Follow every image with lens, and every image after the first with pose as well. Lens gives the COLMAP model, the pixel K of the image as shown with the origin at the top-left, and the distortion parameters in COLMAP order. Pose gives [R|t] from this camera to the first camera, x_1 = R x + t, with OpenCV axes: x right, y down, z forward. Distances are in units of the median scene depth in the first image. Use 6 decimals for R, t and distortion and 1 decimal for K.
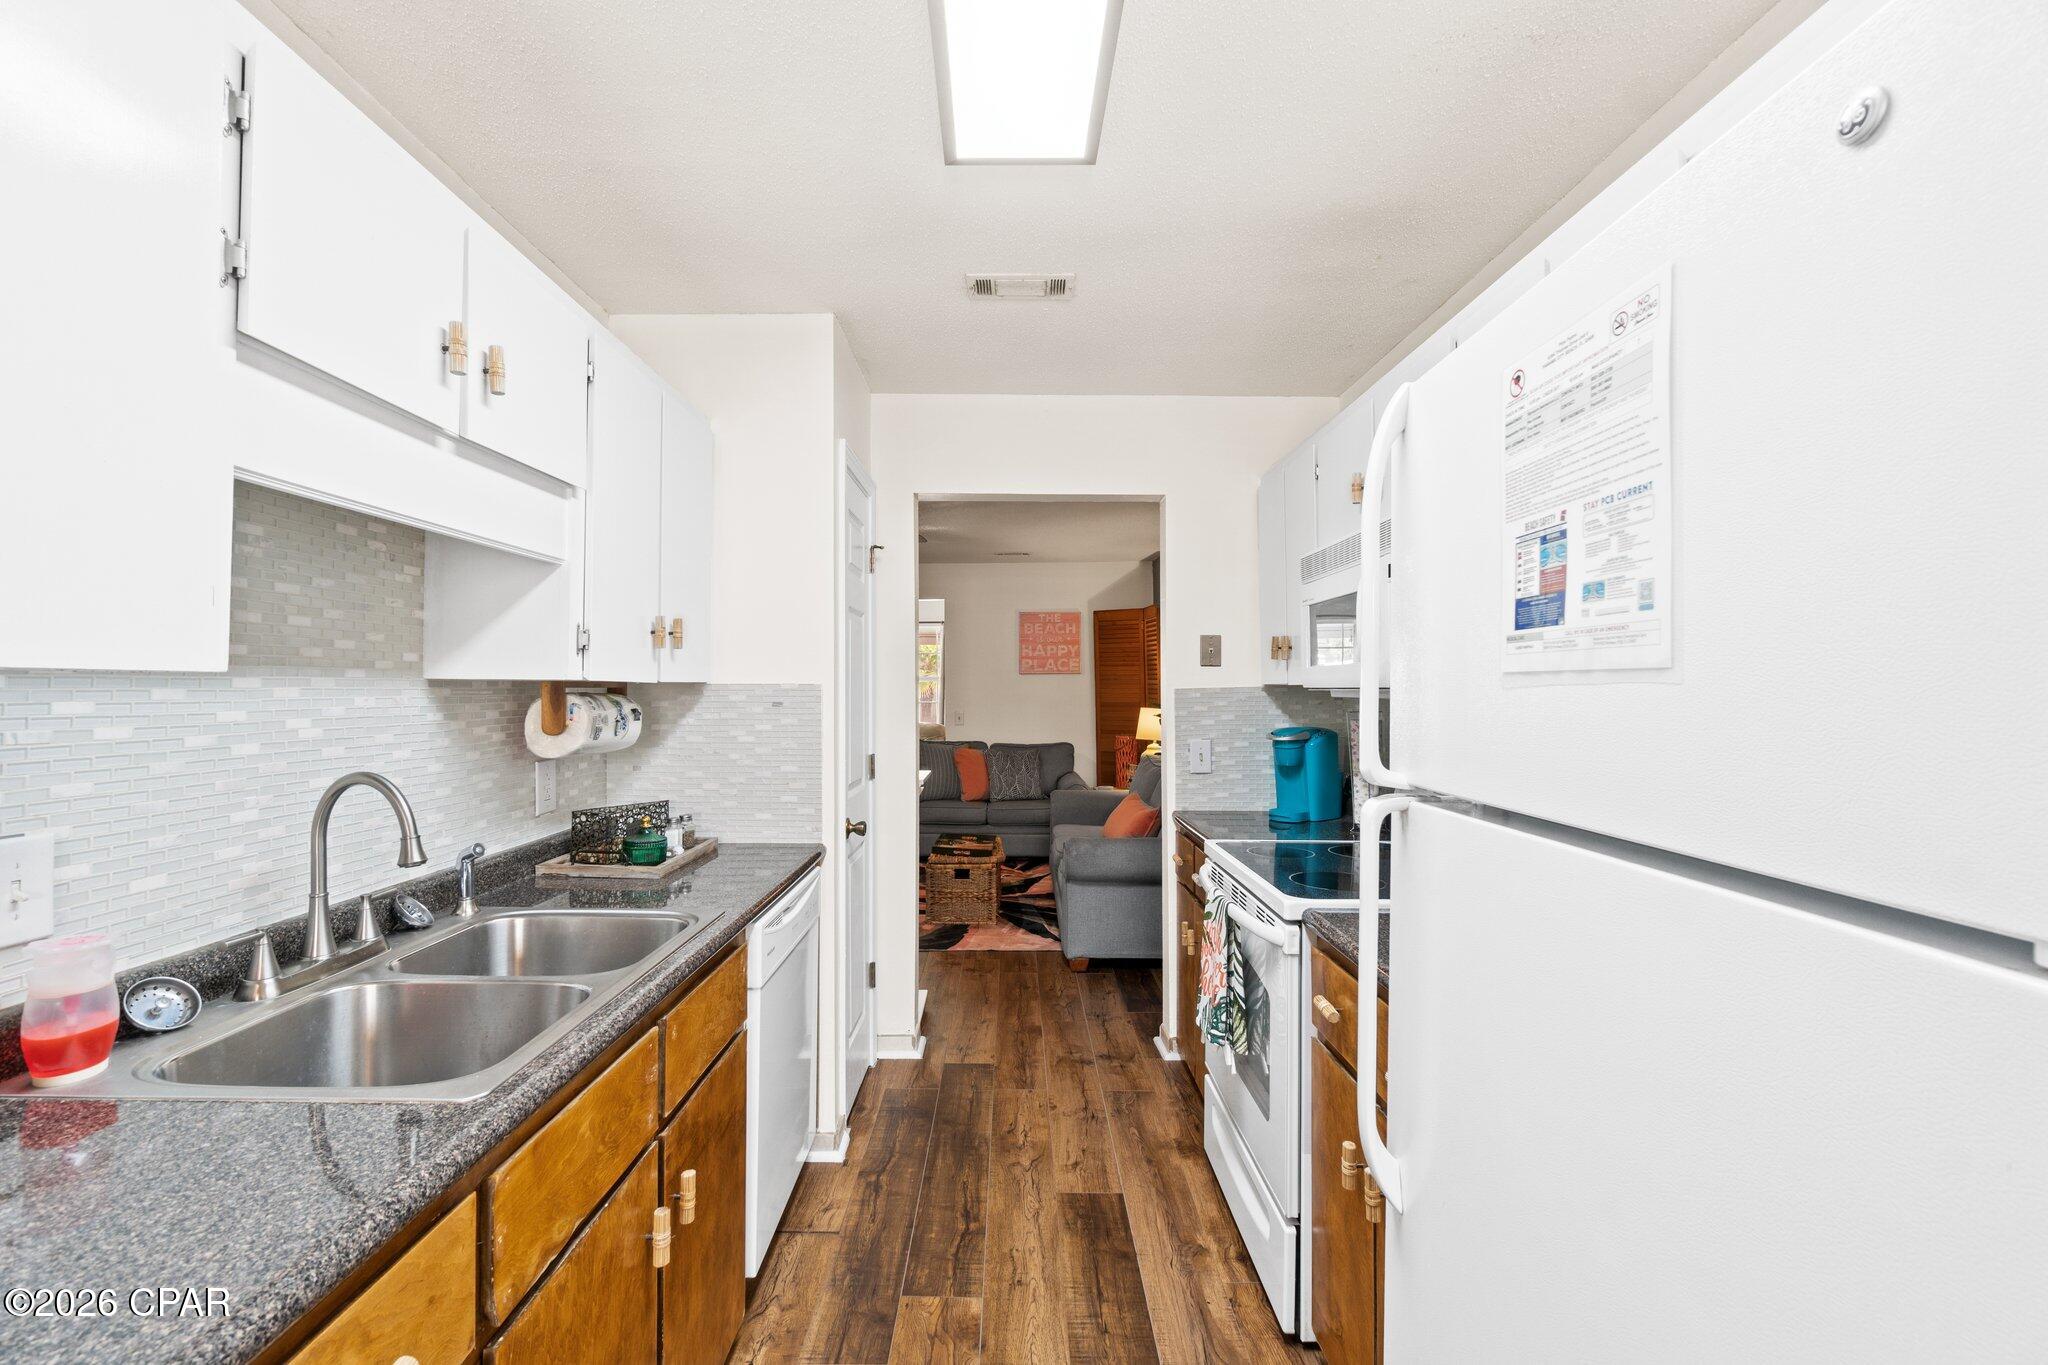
lens RADIAL K [[878.0, 0, 1006.2], [0, 878.0, 677.1], [0, 0, 1]] dist [-0.002882, -0.000593]
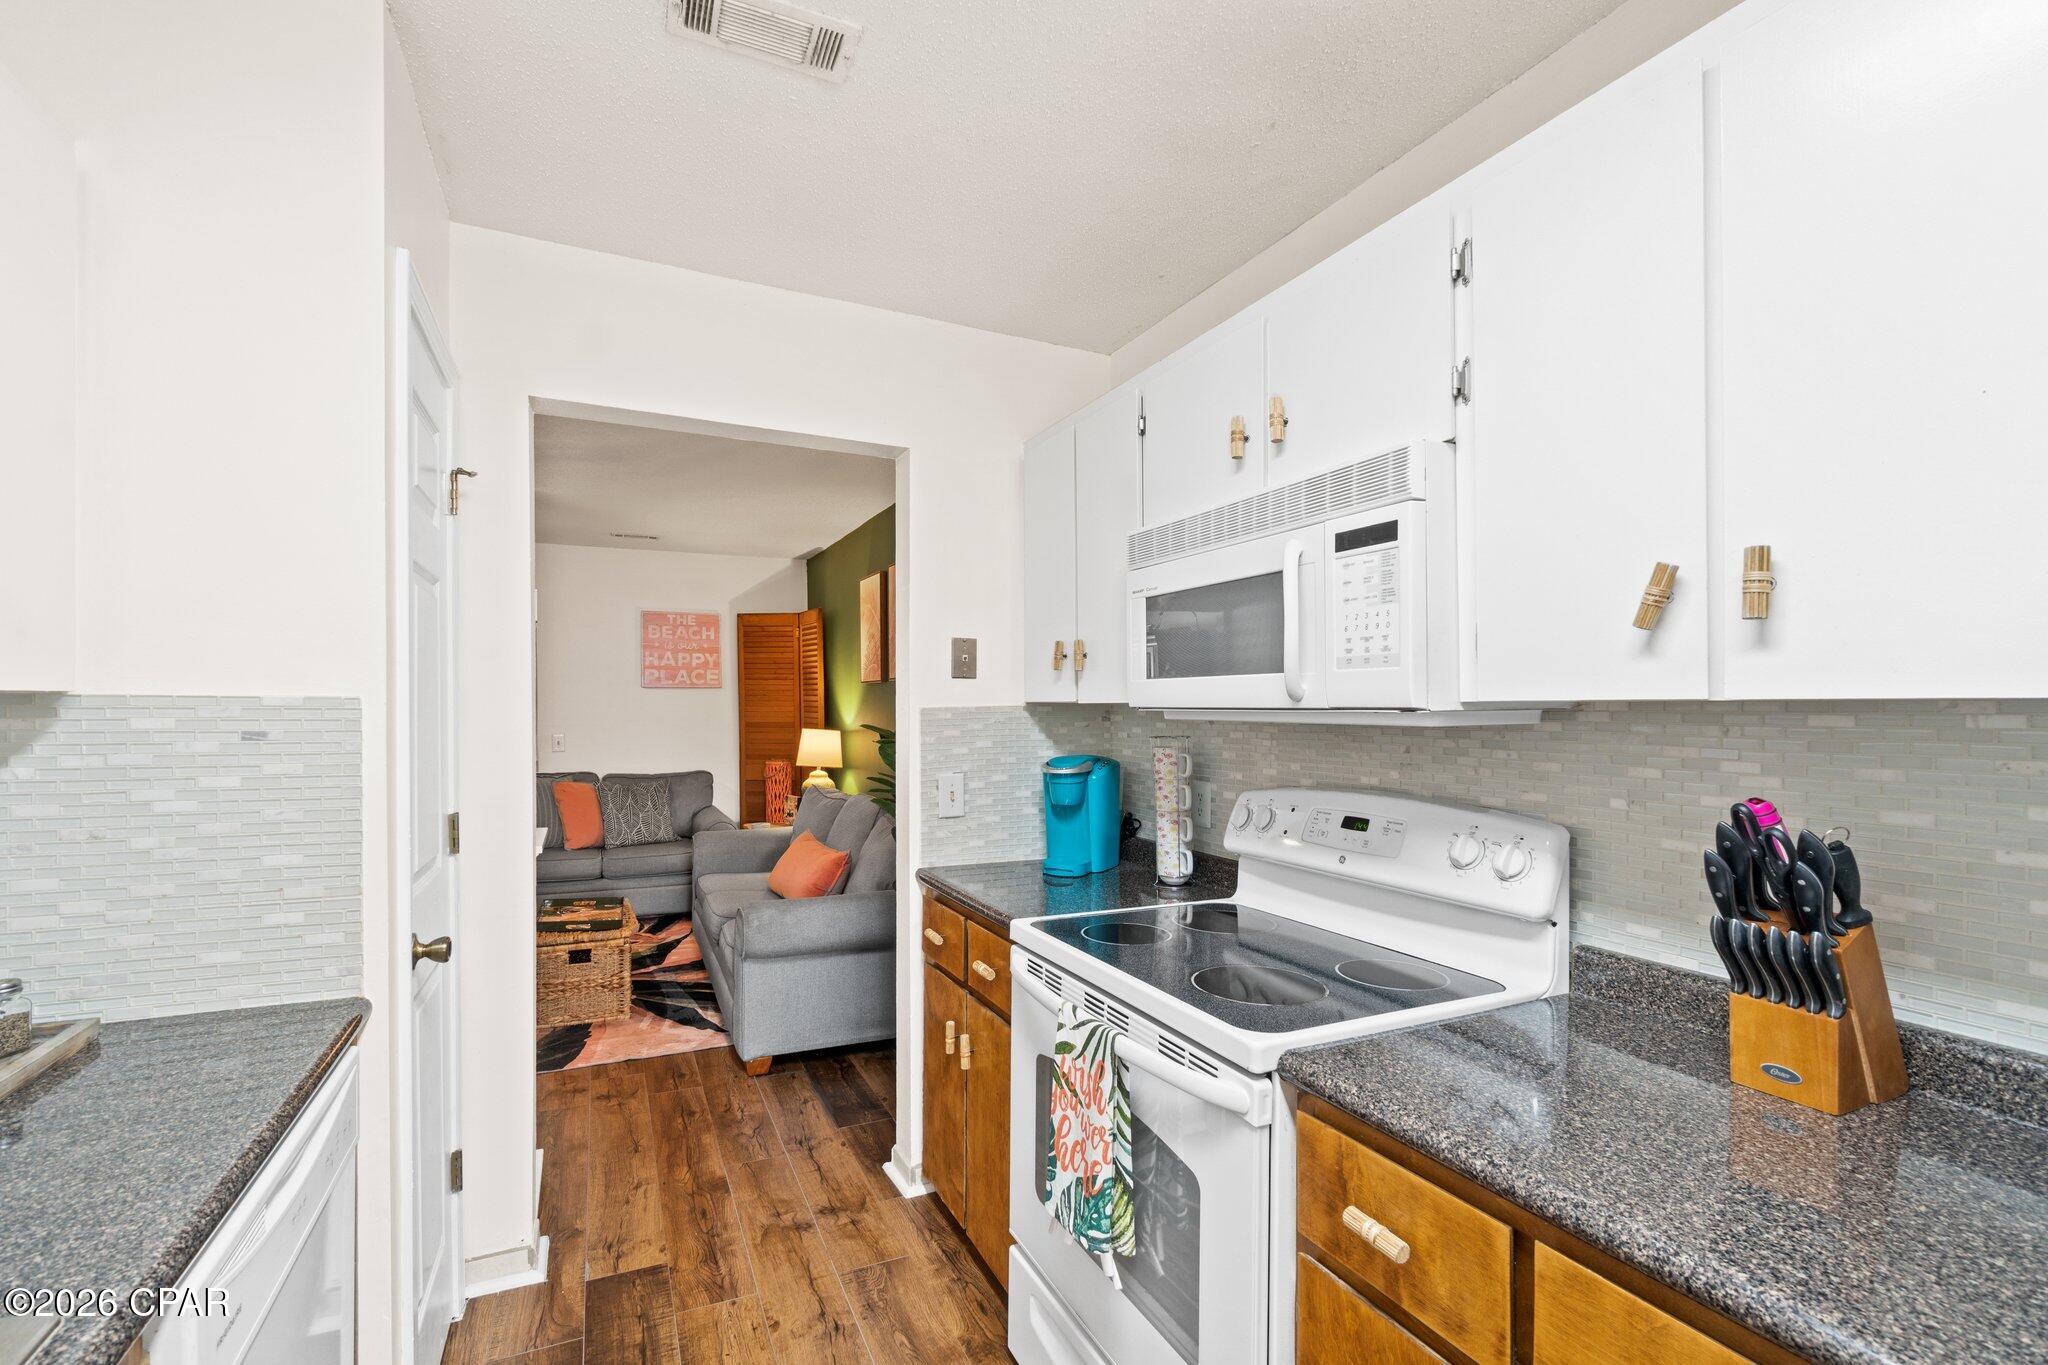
lens RADIAL K [[889.4, 0, 1004.5], [0, 889.4, 711.8], [0, 0, 1]] dist [-0.006759, 0.000072]
pose [[0.906788, 0.000435, 0.421588, -0.081288], [-0.008869, 0.999798, 0.018044, 0.003388], [-0.421495, -0.020101, 0.906608, 0.346614]]
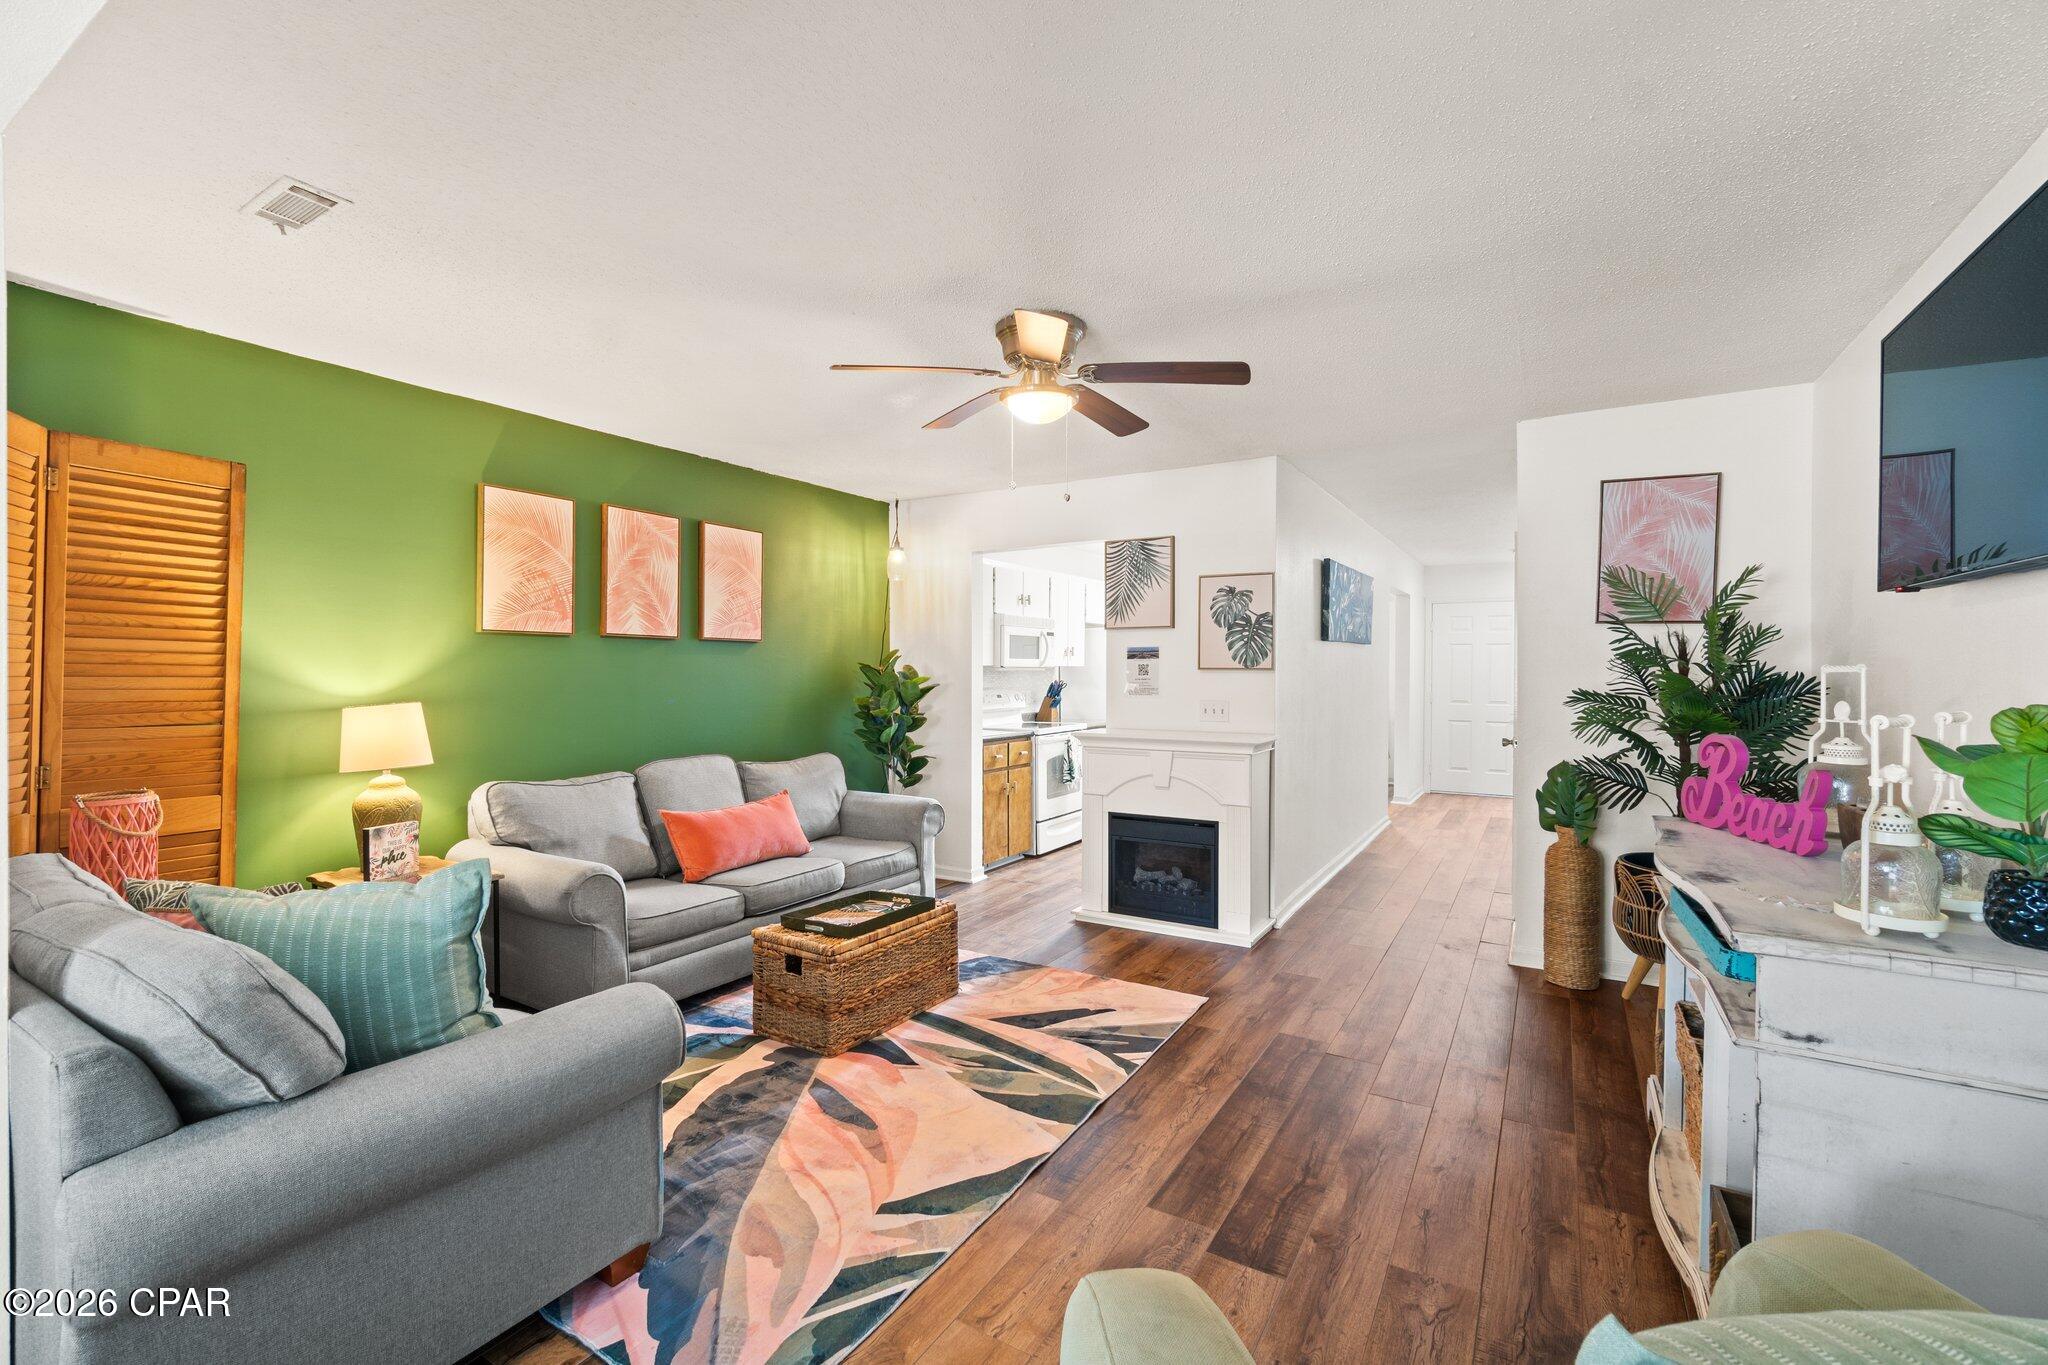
lens RADIAL K [[878.0, 0, 1006.2], [0, 878.0, 677.1], [0, 0, 1]] dist [-0.002882, -0.000593]
pose [[-0.847454, -0.001111, 0.530868, -0.997418], [-0.007225, 0.999929, -0.009440, 0.056627], [-0.530820, -0.011836, -0.847402, 3.142446]]
